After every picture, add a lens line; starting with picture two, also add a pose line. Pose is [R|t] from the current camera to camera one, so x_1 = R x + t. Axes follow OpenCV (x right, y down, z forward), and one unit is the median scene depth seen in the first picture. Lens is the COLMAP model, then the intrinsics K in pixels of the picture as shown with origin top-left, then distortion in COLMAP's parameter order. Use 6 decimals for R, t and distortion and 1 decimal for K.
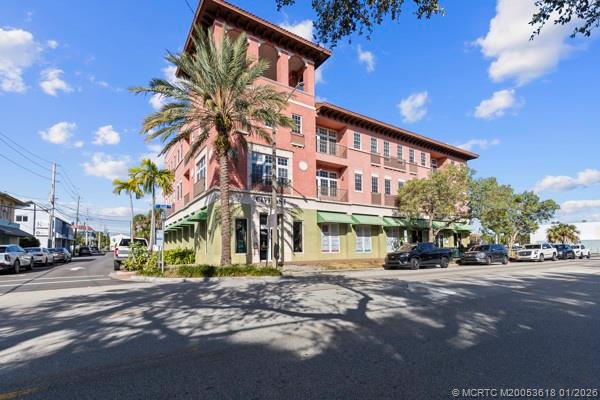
lens RADIAL K [[276.1, 0, 298.9], [0, 276.1, 199.4], [0, 0, 1]] dist [0.003650, -0.000405]
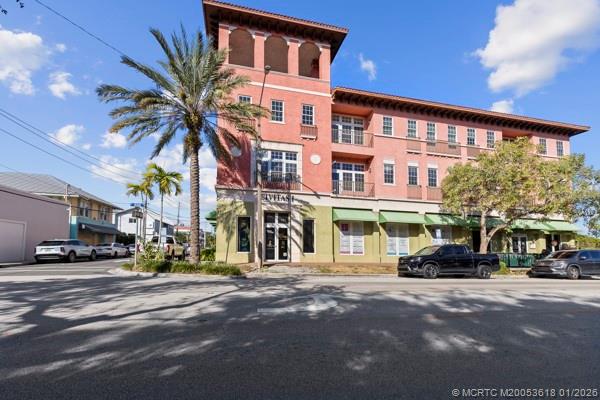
lens RADIAL K [[276.1, 0, 300.1], [0, 276.1, 201.4], [0, 0, 1]] dist [0.003650, -0.000405]
pose [[0.944336, -0.031998, -0.327421, 0.259674], [0.031511, 0.999480, -0.006793, 0.023411], [0.327469, -0.003903, 0.944854, 0.111882]]
